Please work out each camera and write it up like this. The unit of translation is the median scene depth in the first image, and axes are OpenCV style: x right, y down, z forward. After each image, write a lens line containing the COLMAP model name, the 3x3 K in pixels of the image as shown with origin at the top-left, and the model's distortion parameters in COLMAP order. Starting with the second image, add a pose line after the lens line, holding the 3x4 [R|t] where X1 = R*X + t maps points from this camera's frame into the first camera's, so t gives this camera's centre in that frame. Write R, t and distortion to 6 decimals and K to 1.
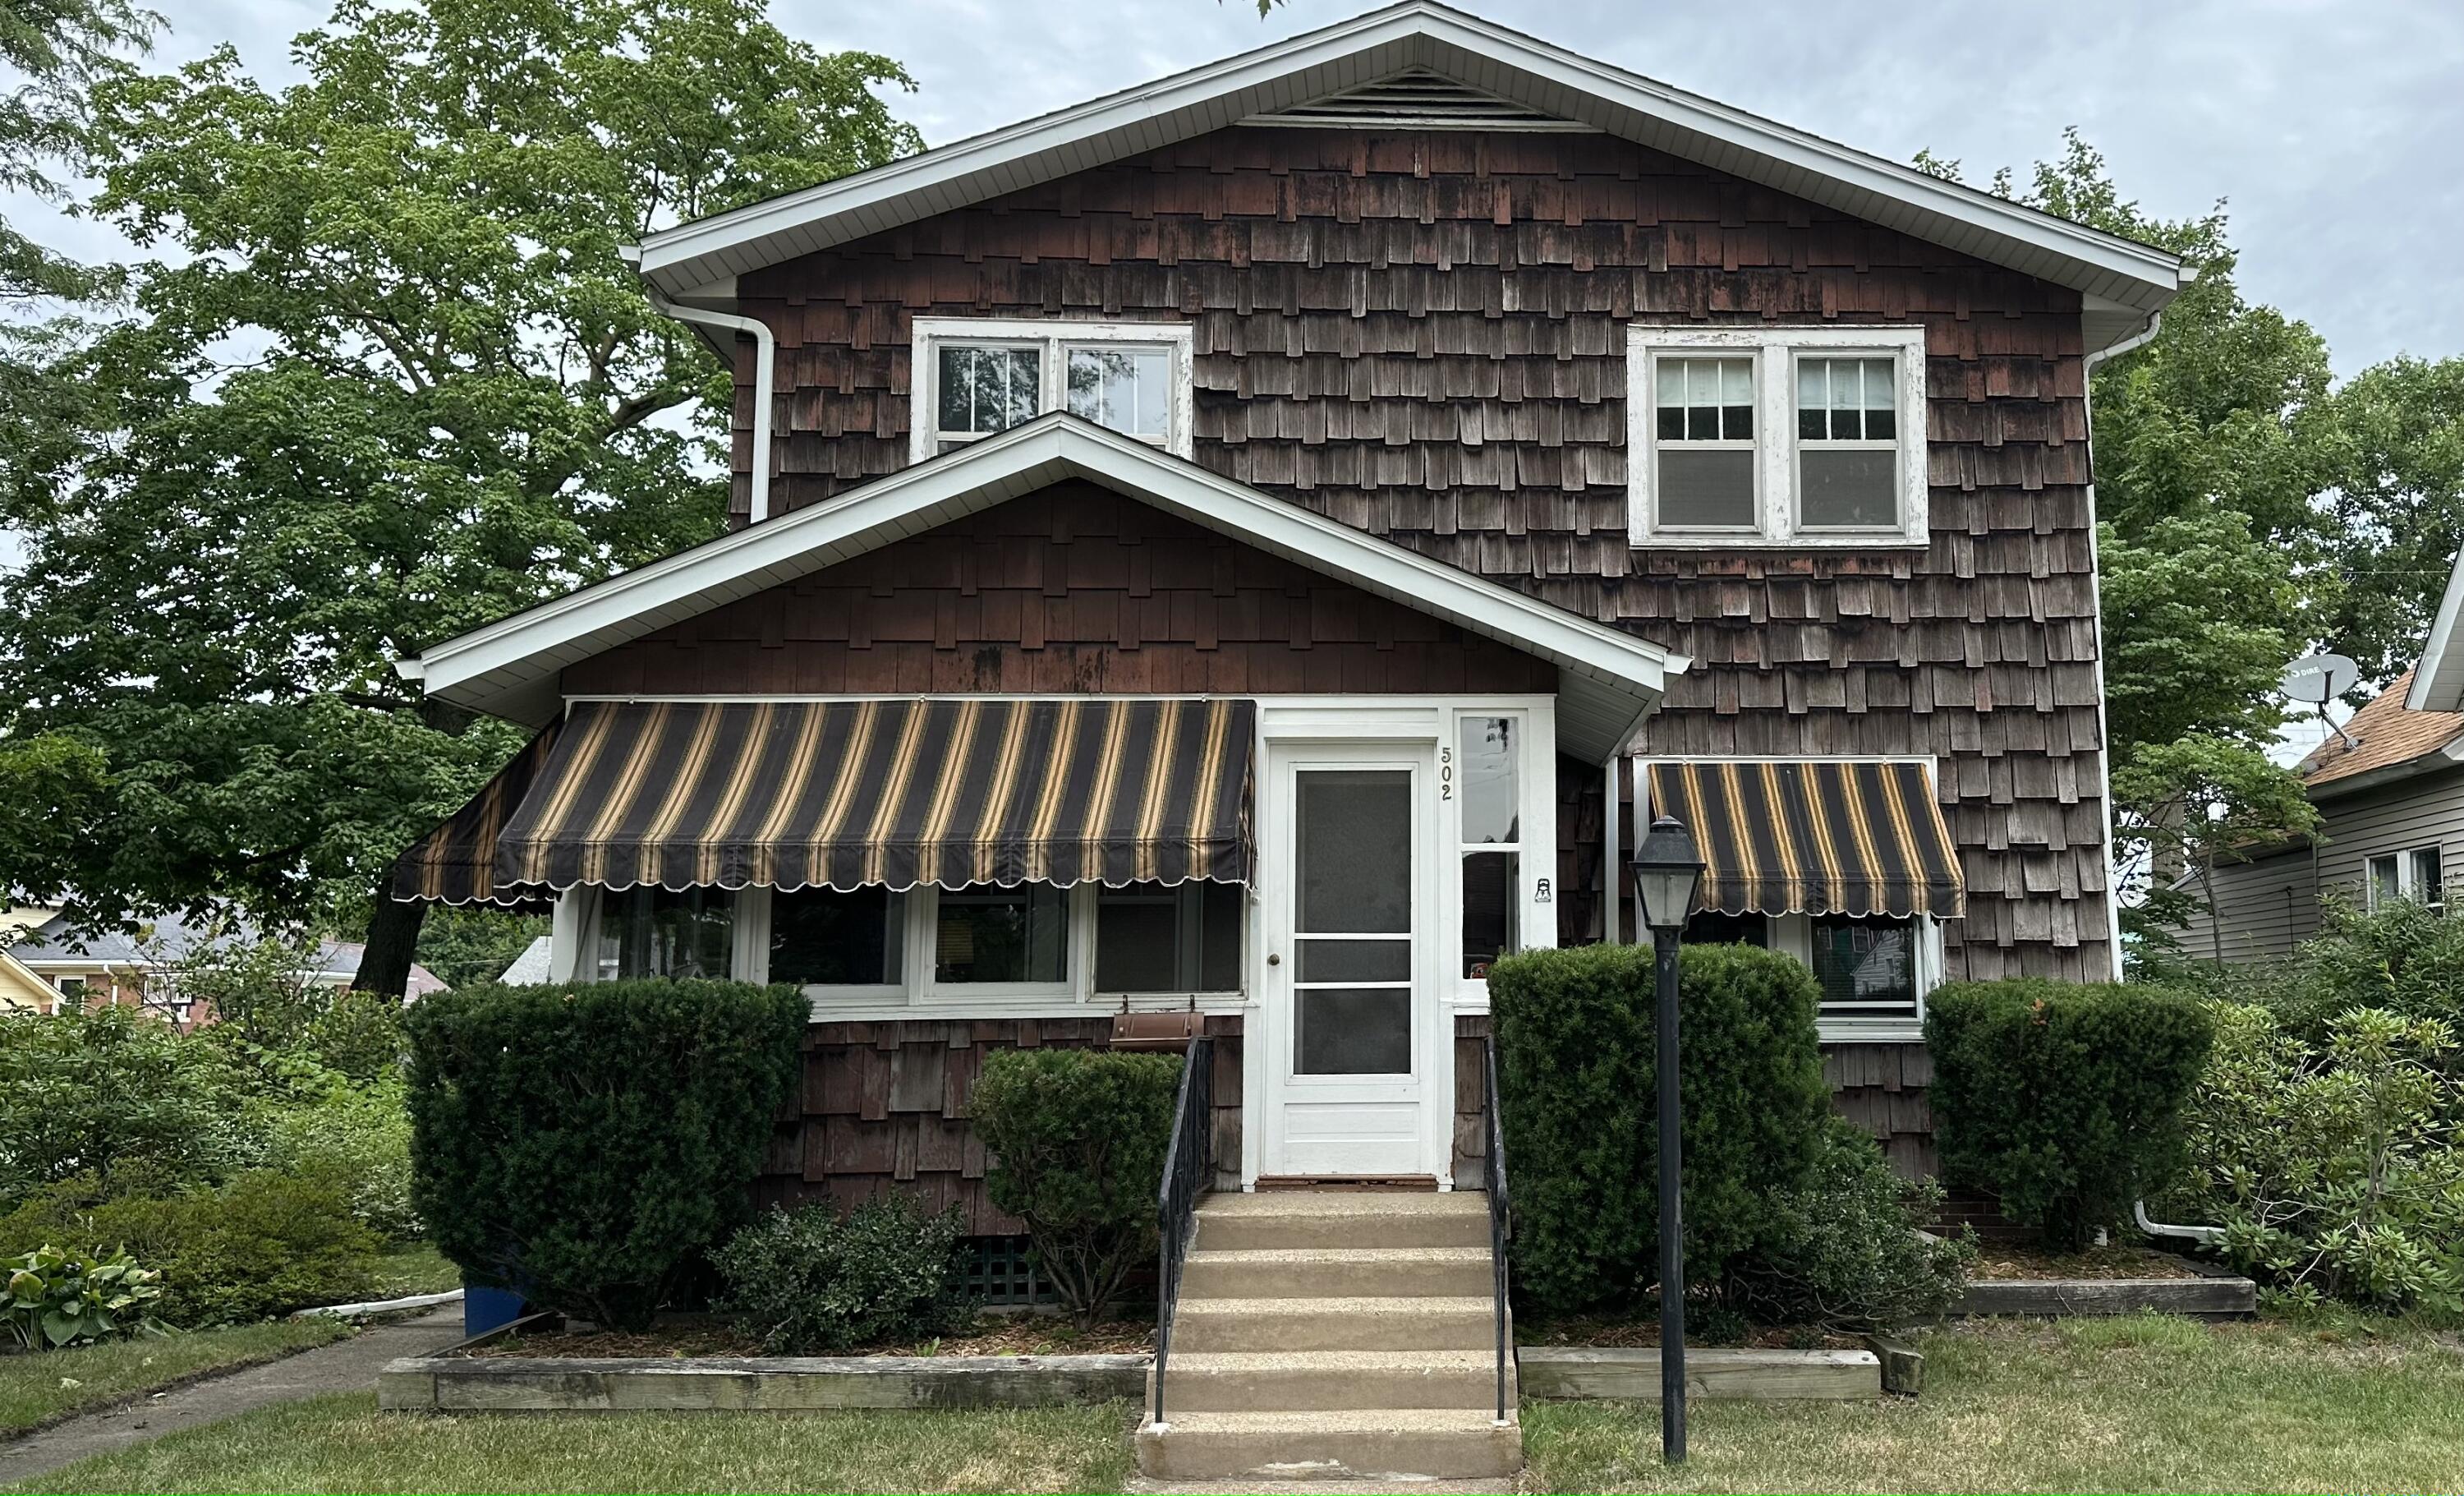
lens RADIAL K [[2178.8, 0, 1232.8], [0, 2178.8, 744.2], [0, 0, 1]] dist [0.074625, -0.009721]
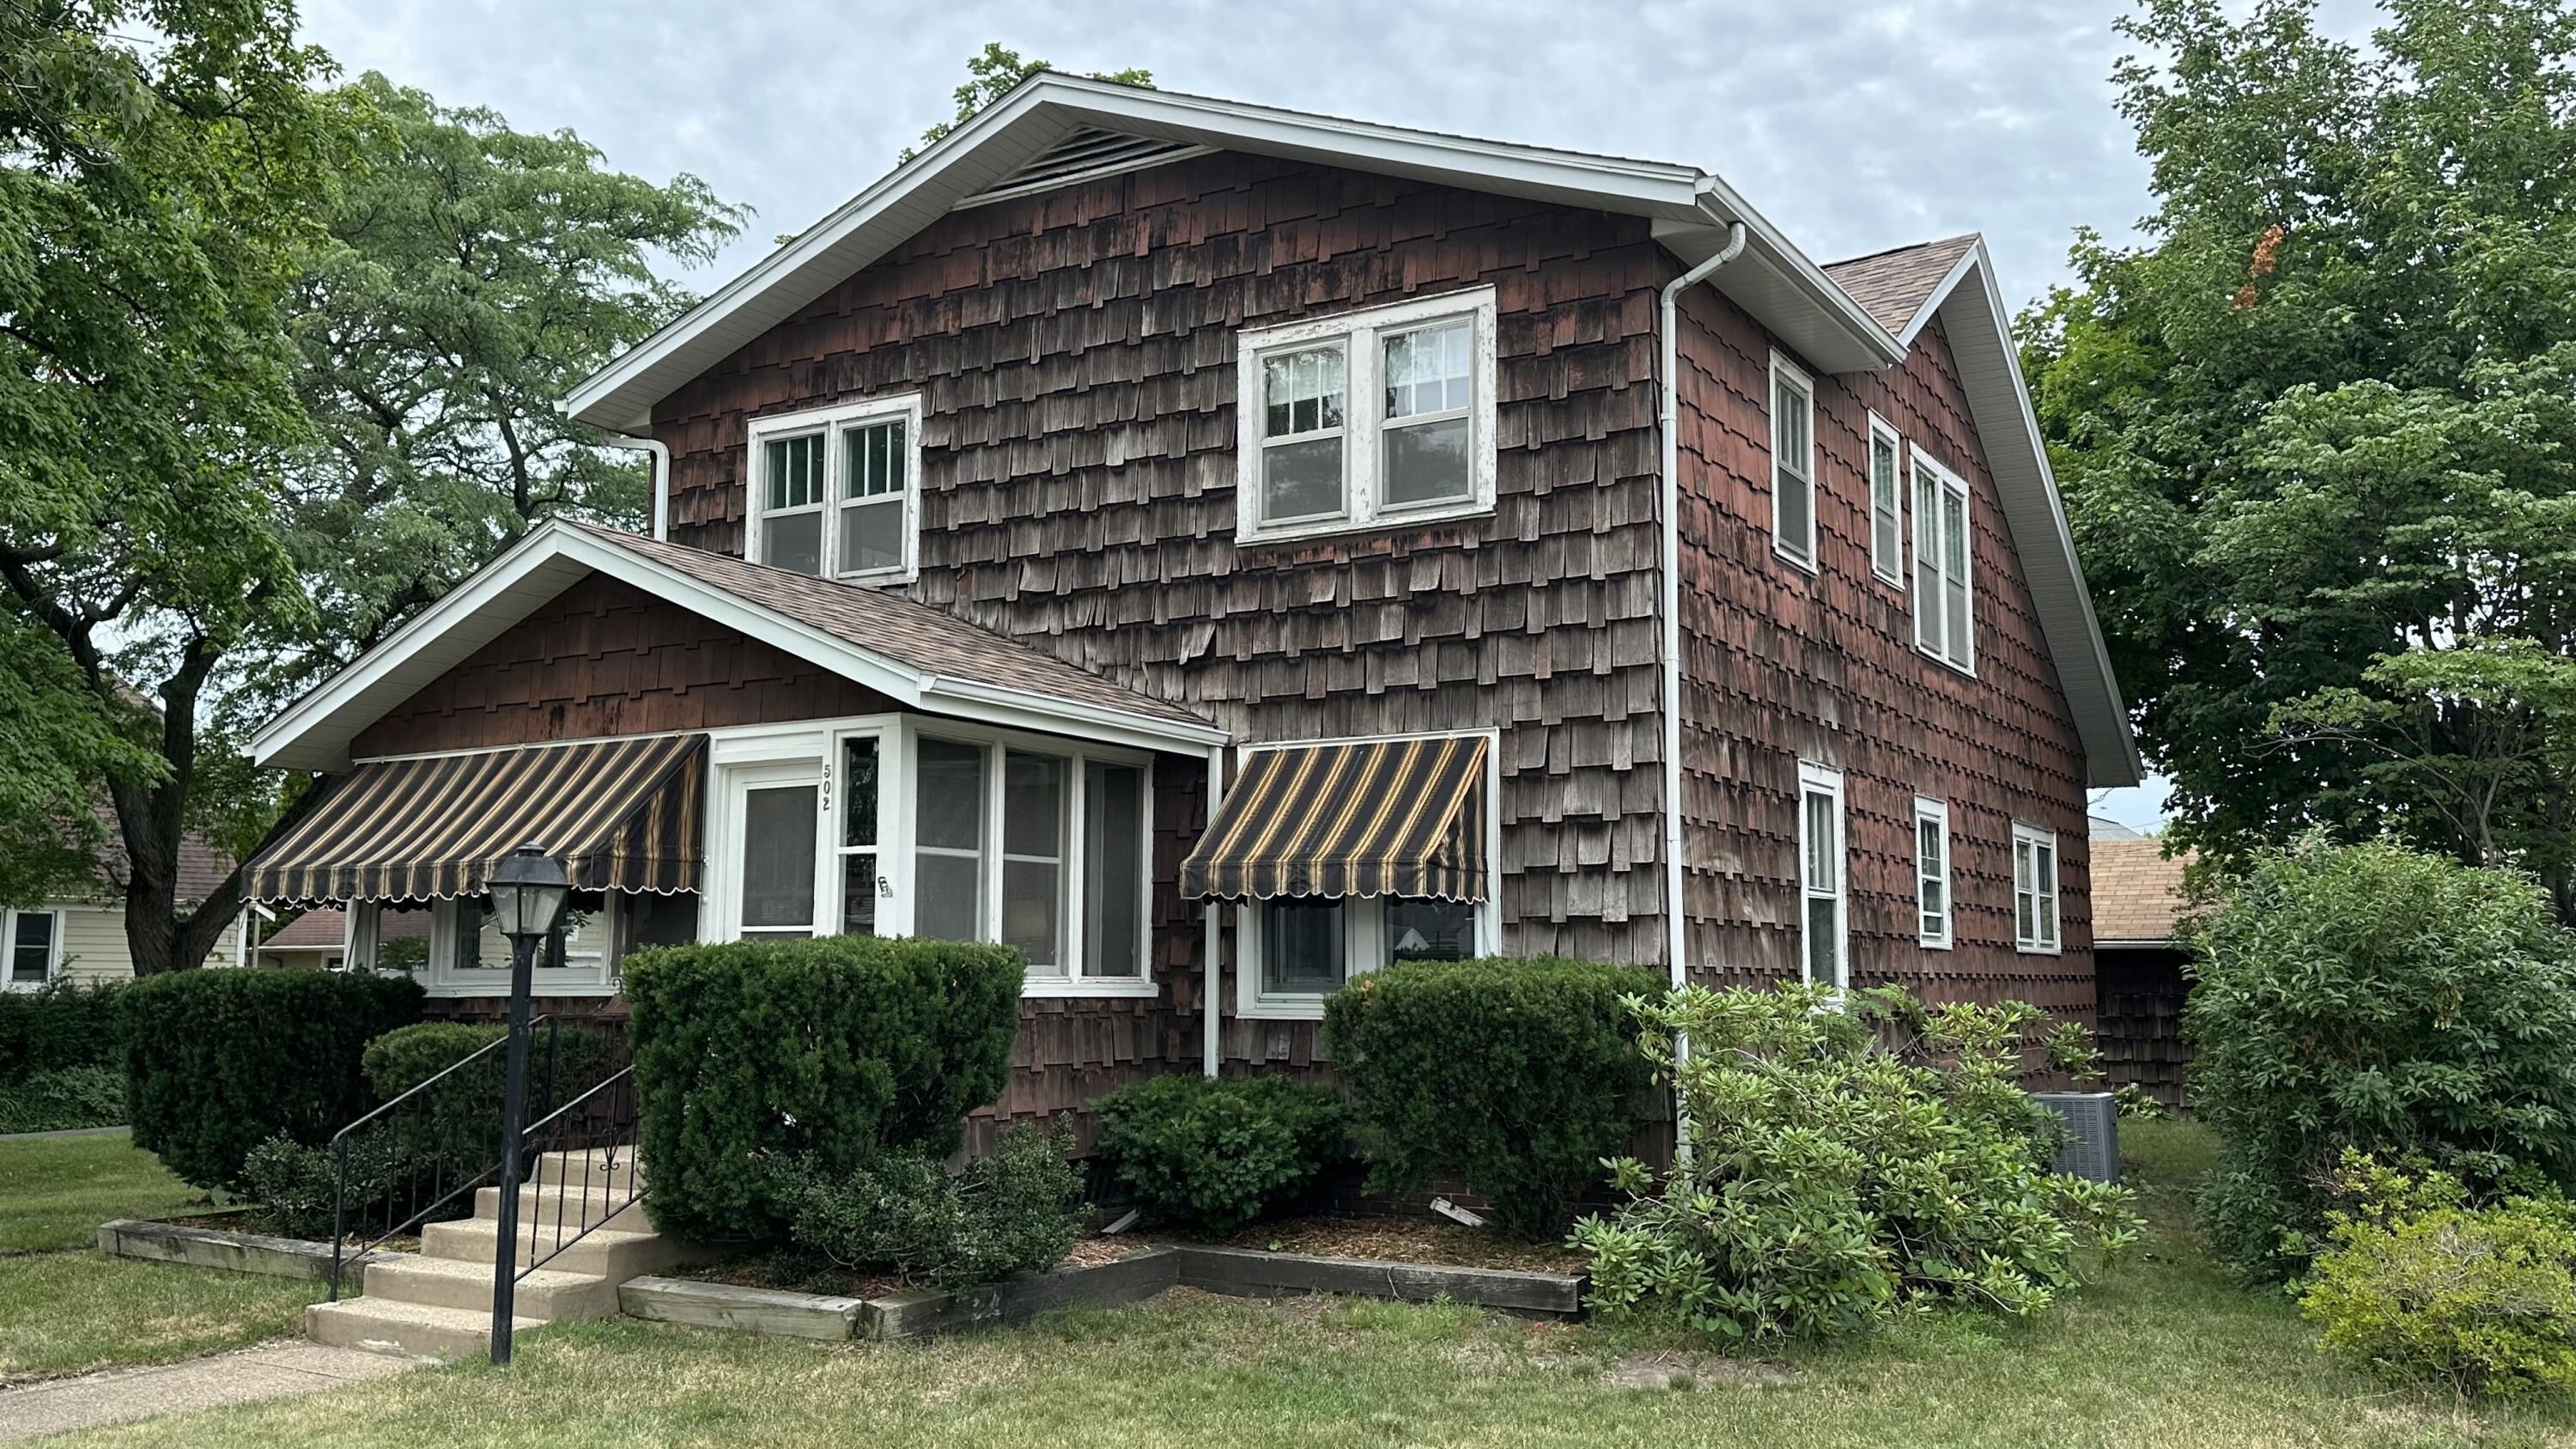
lens RADIAL K [[2158.5, 0, 1289.1], [0, 2158.5, 731.5], [0, 0, 1]] dist [0.030788, -0.007576]
pose [[0.826210, -0.056709, -0.560501, 0.775127], [0.068695, 0.997638, 0.000324, 0.000249], [0.559158, -0.038771, 0.828154, 0.153781]]
